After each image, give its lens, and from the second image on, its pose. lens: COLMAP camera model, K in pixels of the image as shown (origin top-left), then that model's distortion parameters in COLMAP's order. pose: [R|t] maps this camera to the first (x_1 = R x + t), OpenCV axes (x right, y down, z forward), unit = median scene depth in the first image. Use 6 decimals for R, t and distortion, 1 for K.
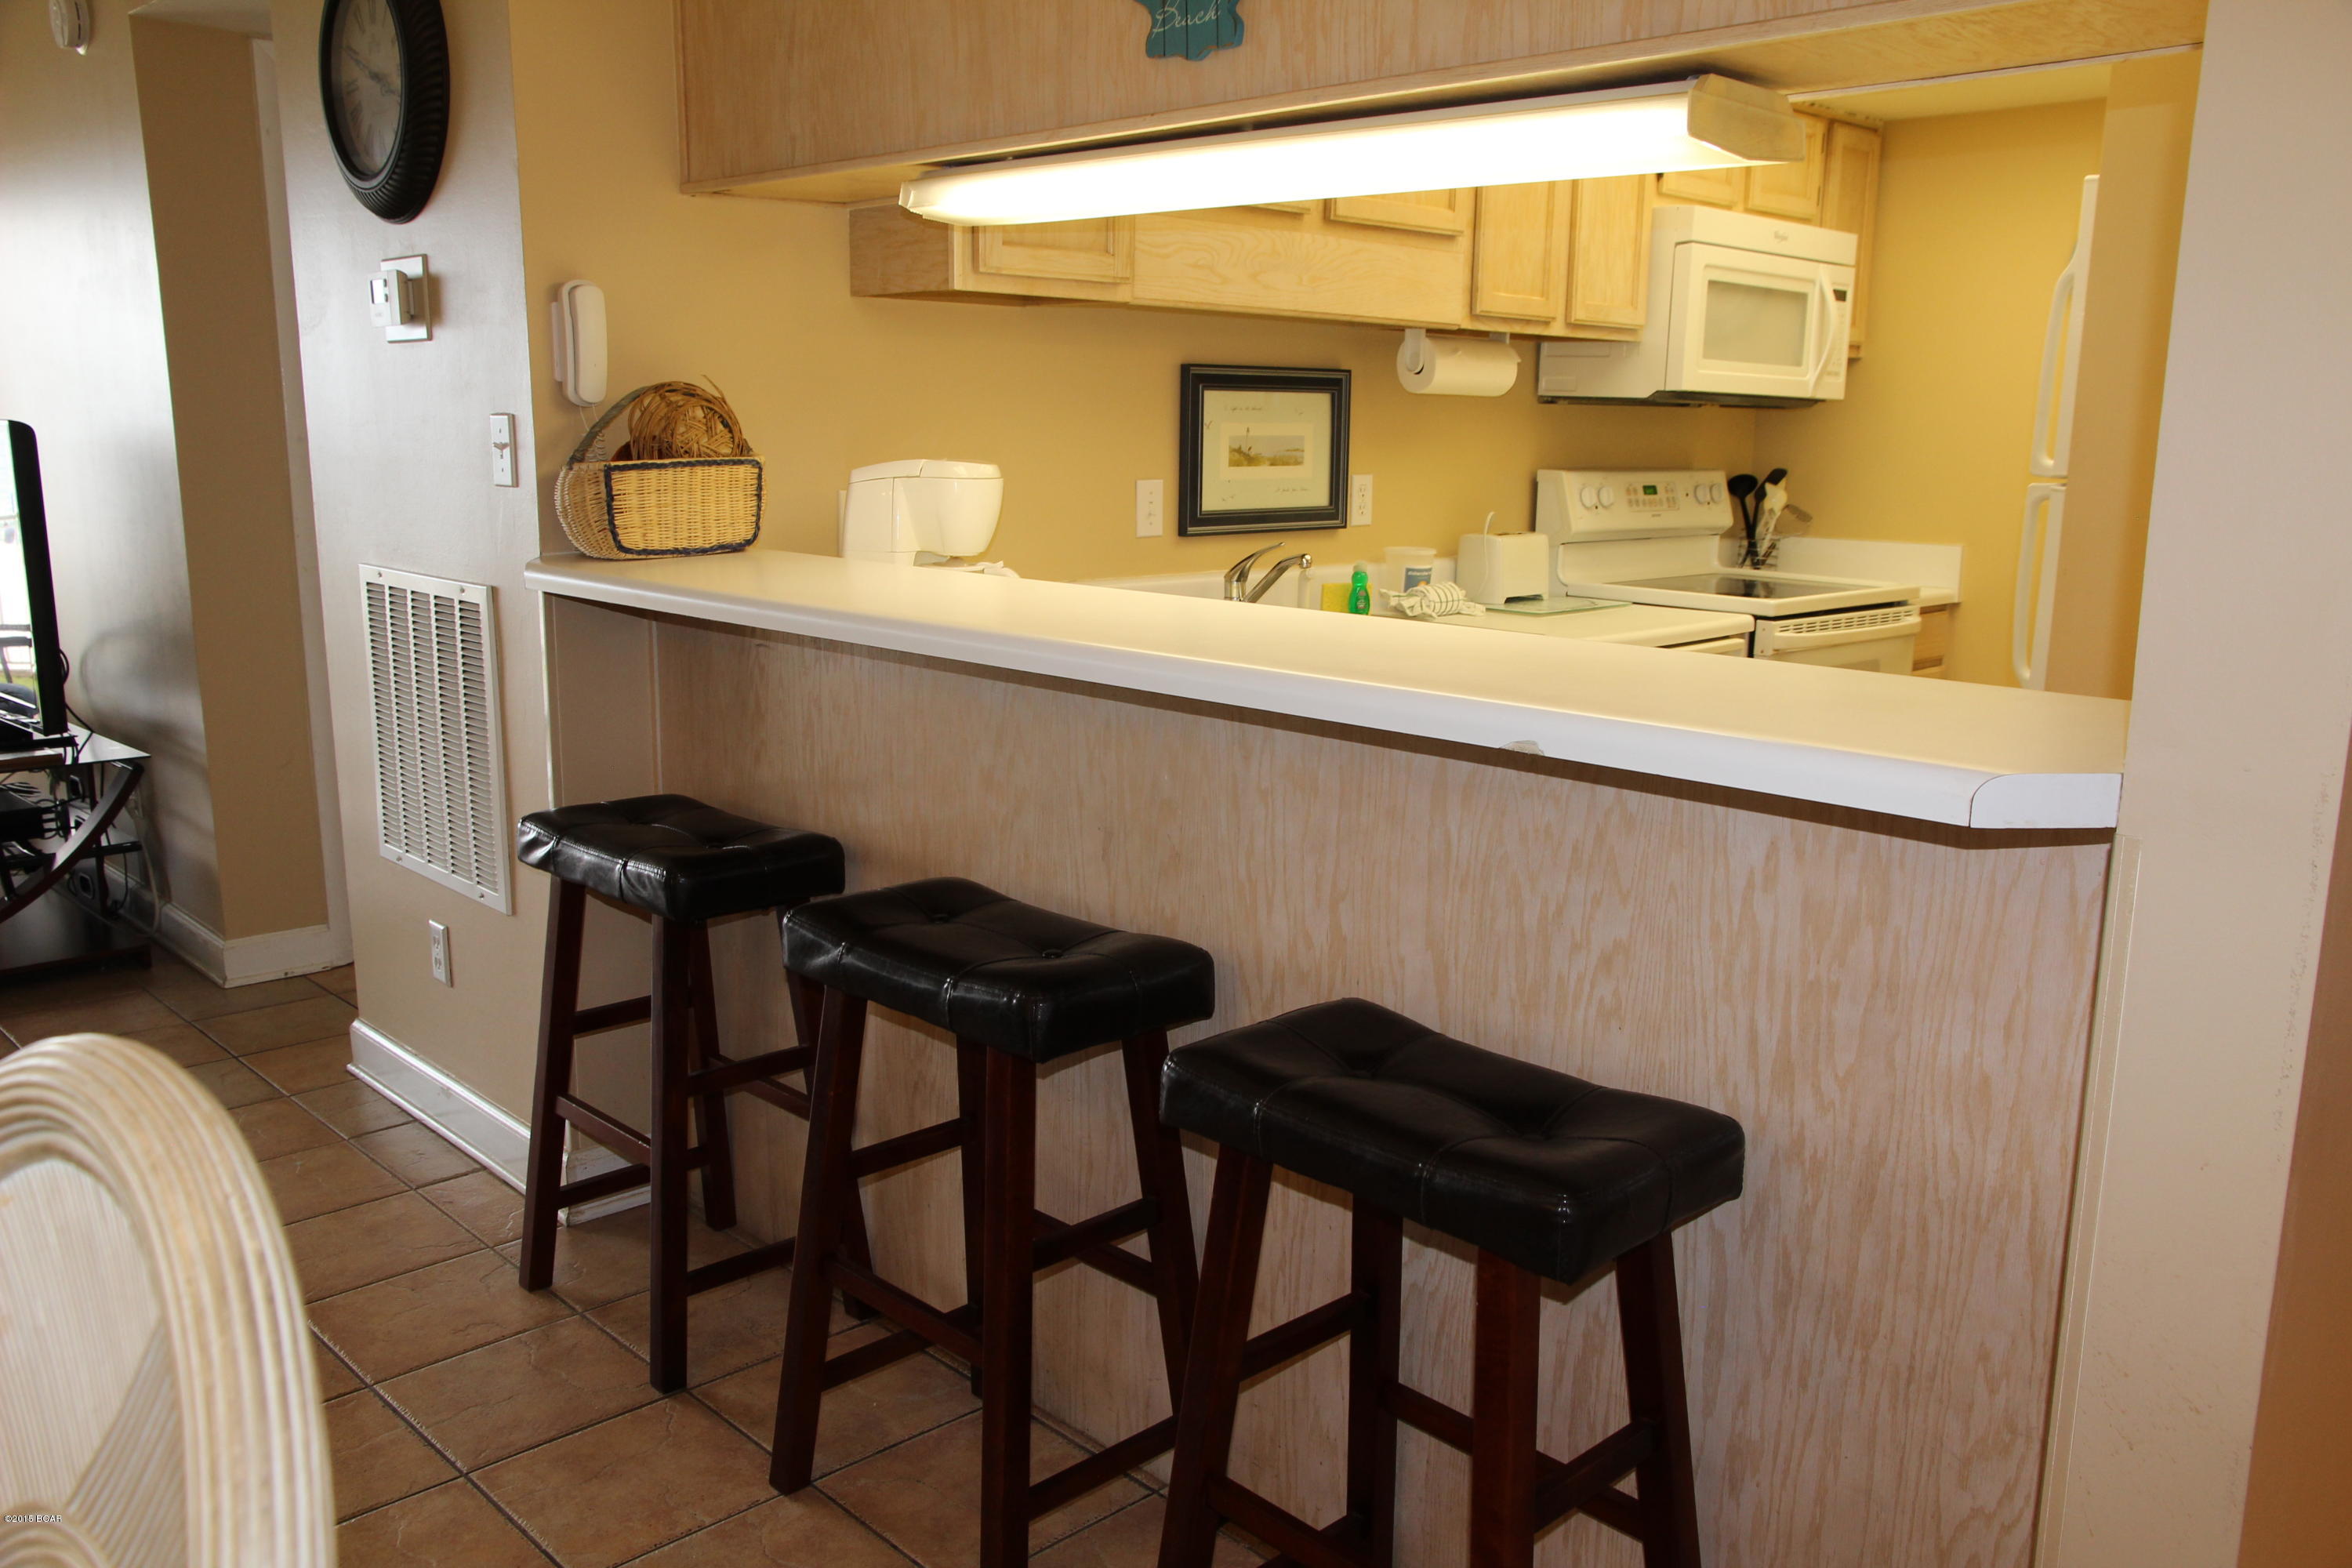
lens RADIAL K [[1851.5, 0, 1199.3], [0, 1851.5, 768.8], [0, 0, 1]] dist [-0.076079, 0.092717]
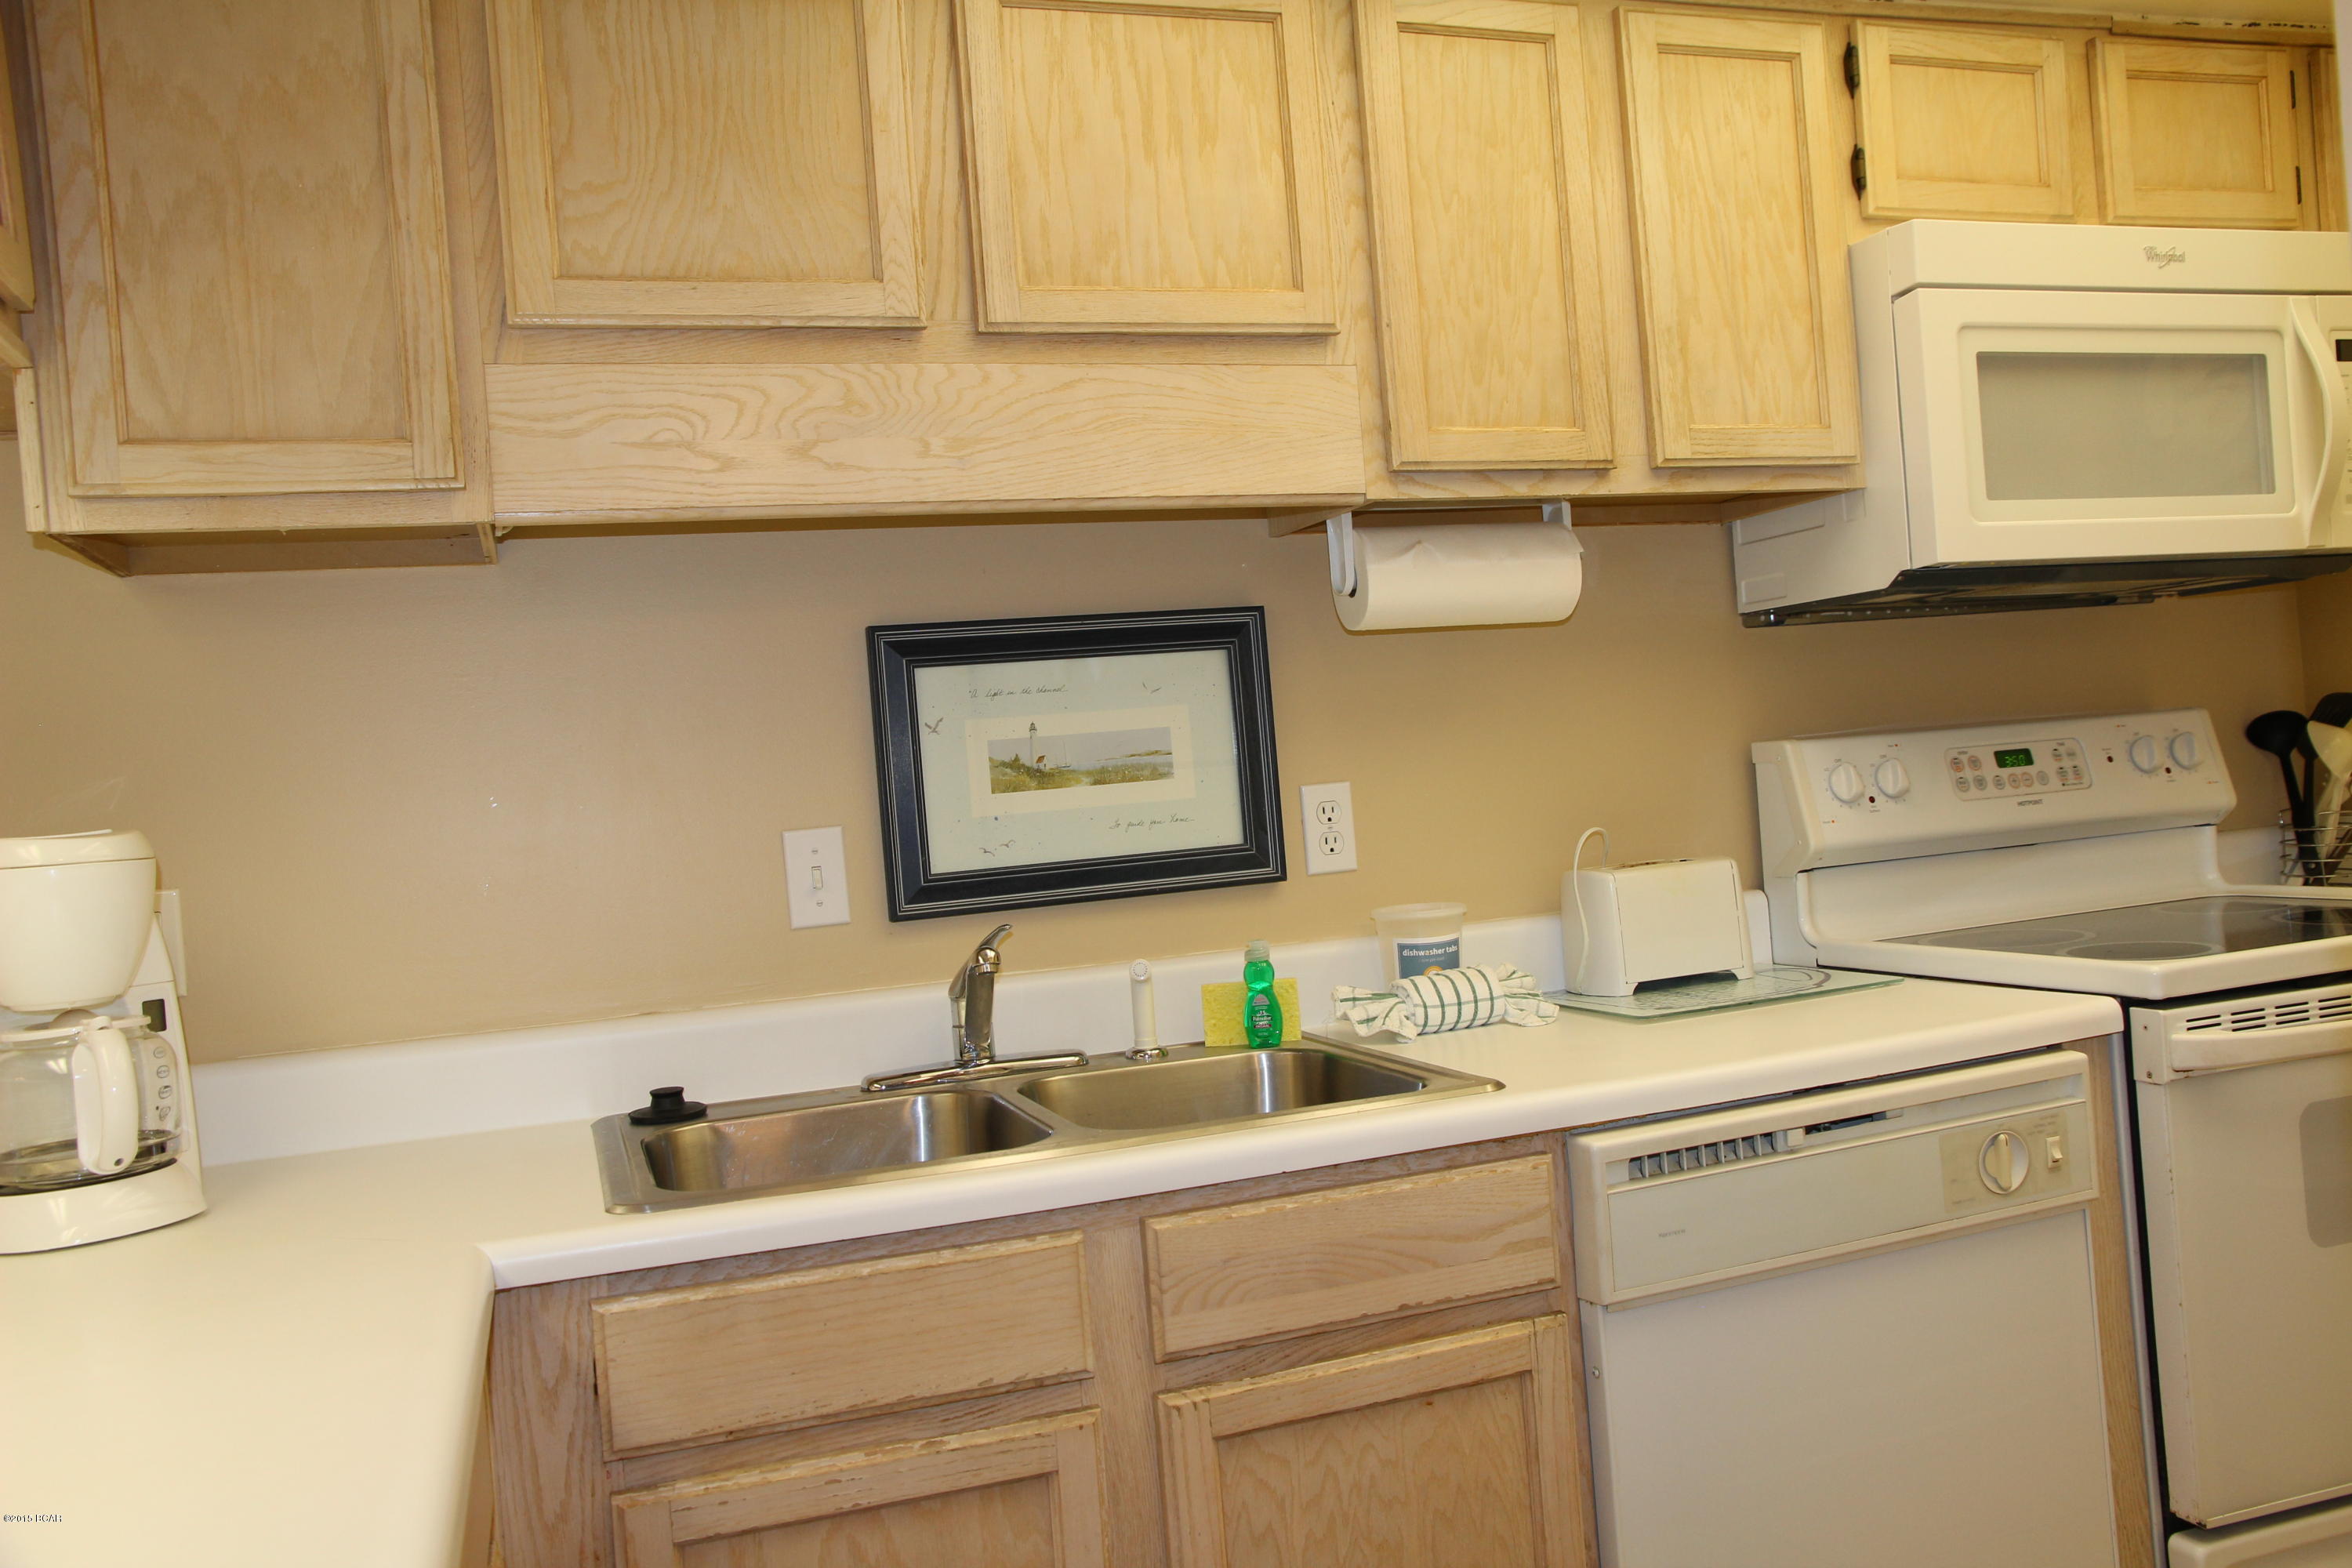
lens RADIAL K [[1885.3, 0, 1202.3], [0, 1885.3, 742.6], [0, 0, 1]] dist [-0.066687, 0.100991]
pose [[0.904878, -0.099545, -0.413869, 0.294109], [0.015555, 0.979355, -0.201548, -0.055137], [0.425388, 0.175938, 0.887745, 0.465012]]
